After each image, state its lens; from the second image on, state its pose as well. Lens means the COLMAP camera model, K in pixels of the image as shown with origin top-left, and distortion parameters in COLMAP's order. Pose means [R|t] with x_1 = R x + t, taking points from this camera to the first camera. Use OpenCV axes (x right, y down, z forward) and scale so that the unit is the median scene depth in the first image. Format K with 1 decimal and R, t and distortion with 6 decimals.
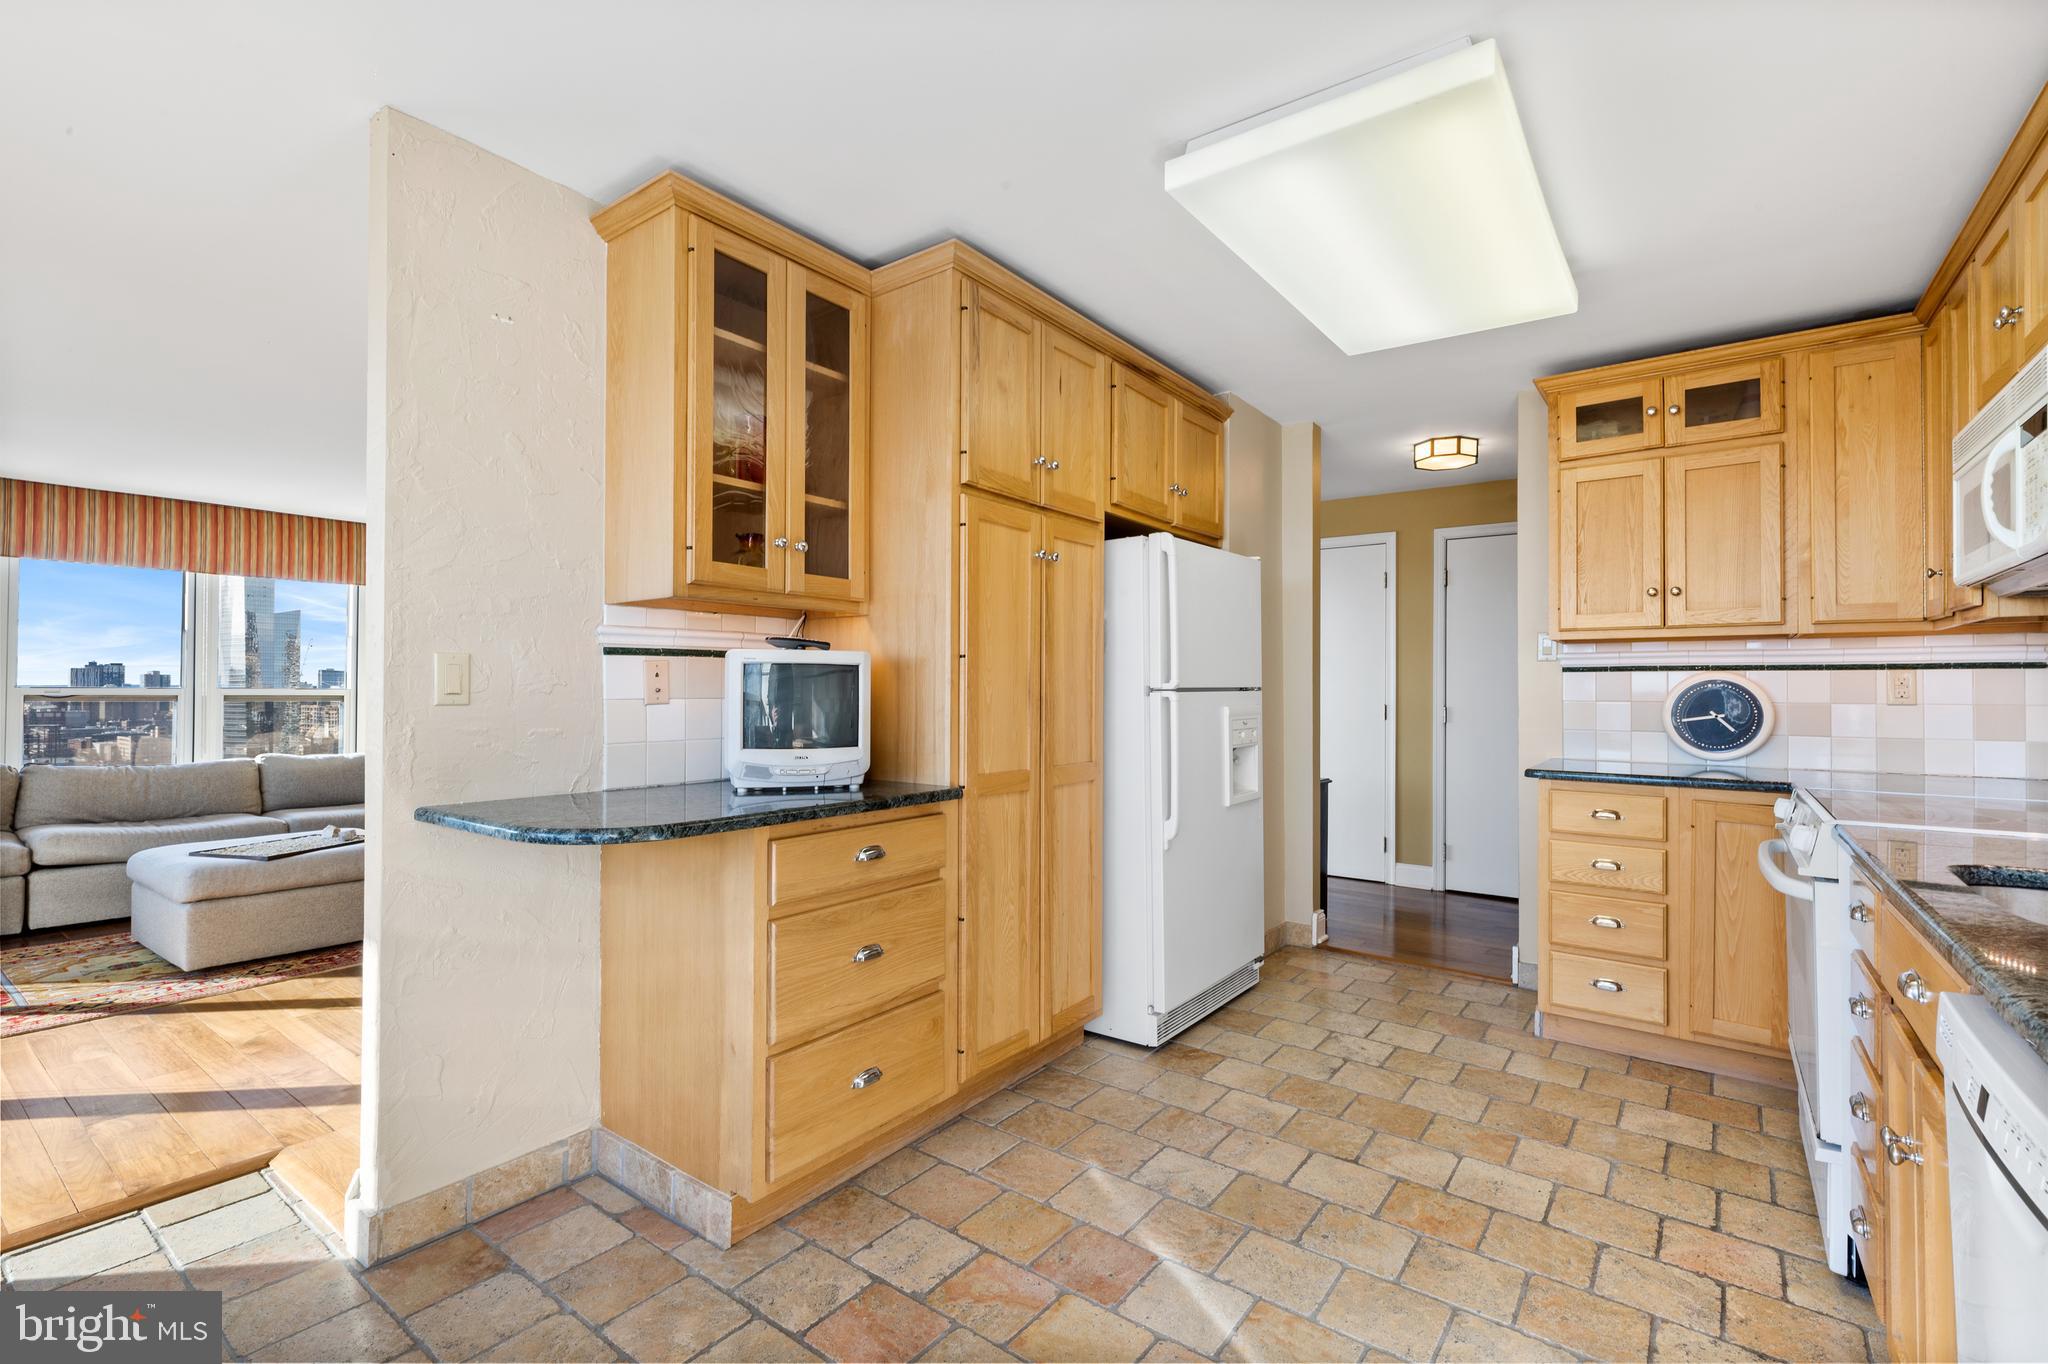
lens RADIAL K [[915.9, 0, 1033.4], [0, 915.9, 694.8], [0, 0, 1]] dist [0.002501, -0.000734]
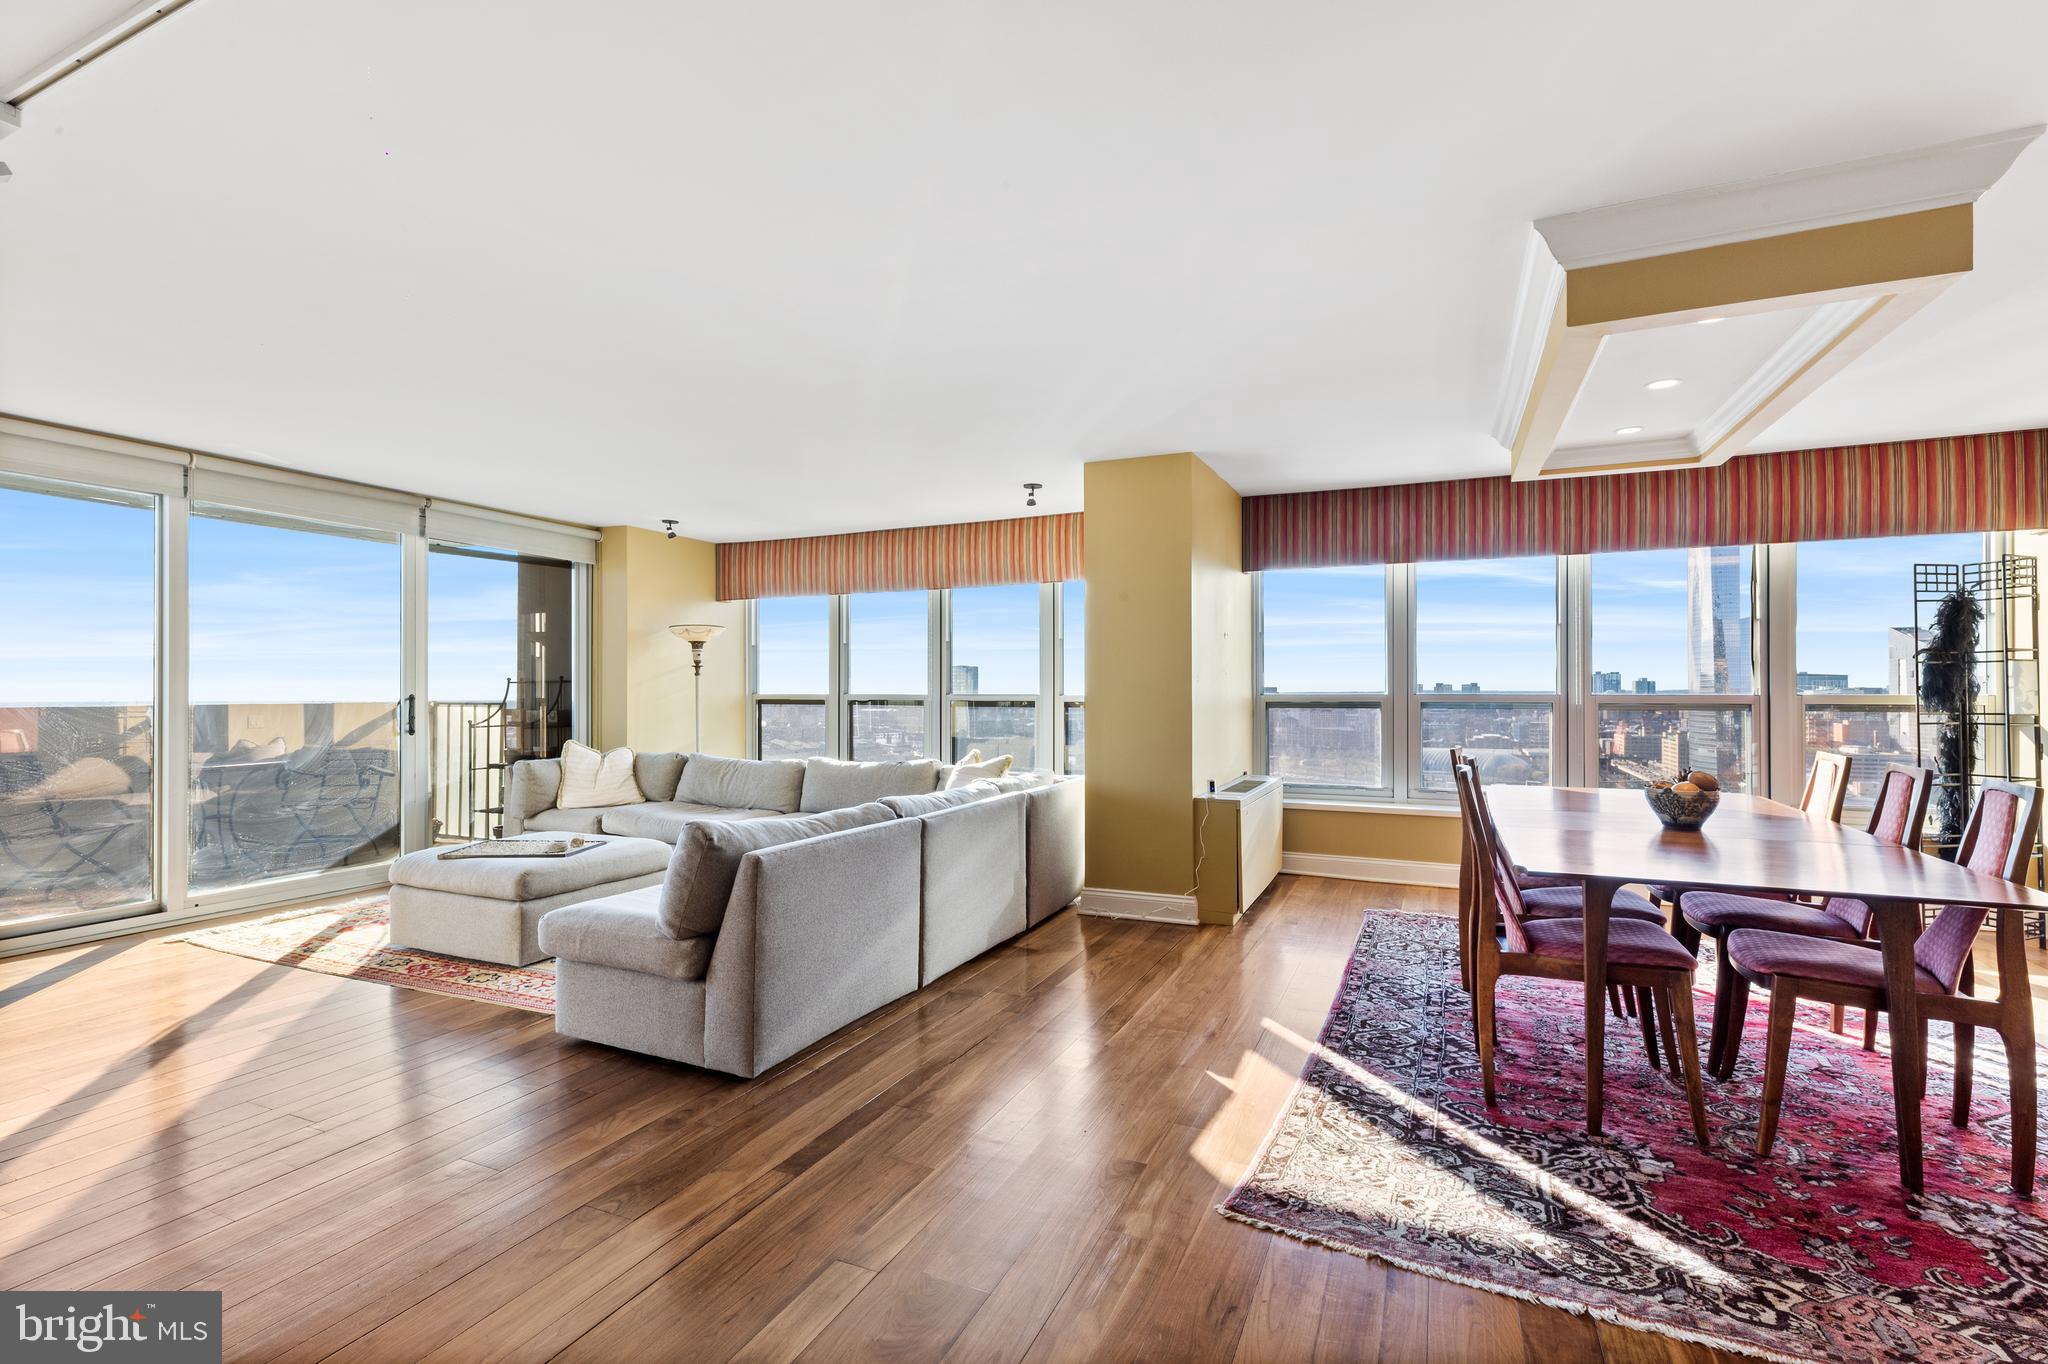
lens RADIAL K [[915.9, 0, 1024.2], [0, 915.9, 686.7], [0, 0, 1]] dist [0.002501, -0.000734]
pose [[0.211974, -0.011770, -0.977204, 0.493154], [-0.000909, 0.999925, -0.012240, -0.007547], [0.977275, 0.003483, 0.211948, 2.012837]]
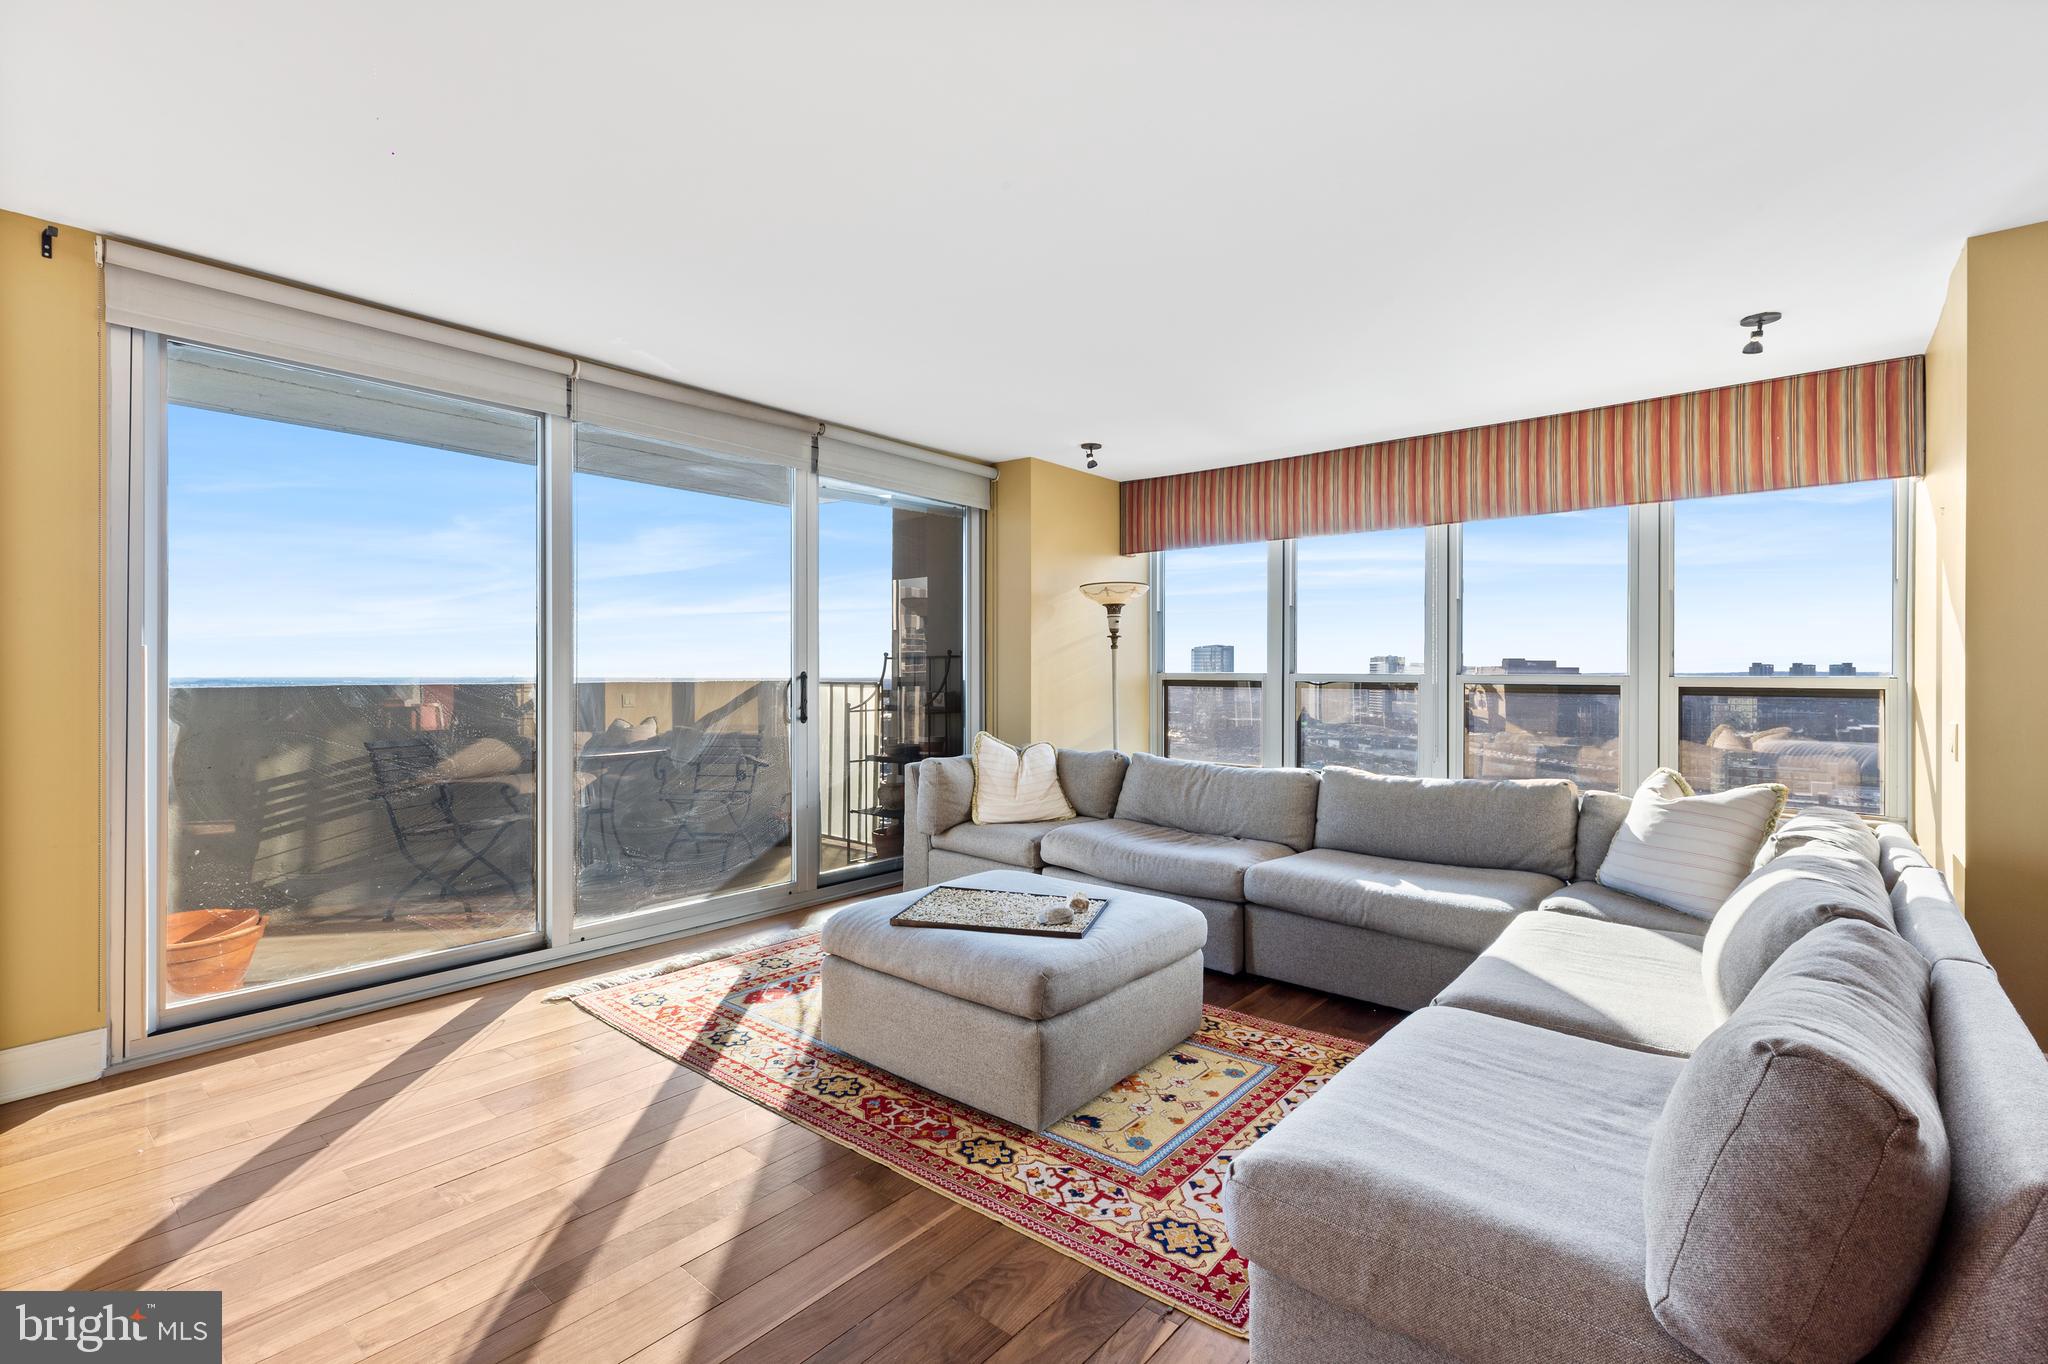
lens RADIAL K [[915.9, 0, 1025.1], [0, 915.9, 671.9], [0, 0, 1]] dist [0.002501, -0.000734]
pose [[-0.063848, -0.005147, -0.997946, -0.210507], [-0.005582, 0.999973, -0.004800, -0.008292], [0.997944, 0.005264, -0.063875, 1.600289]]
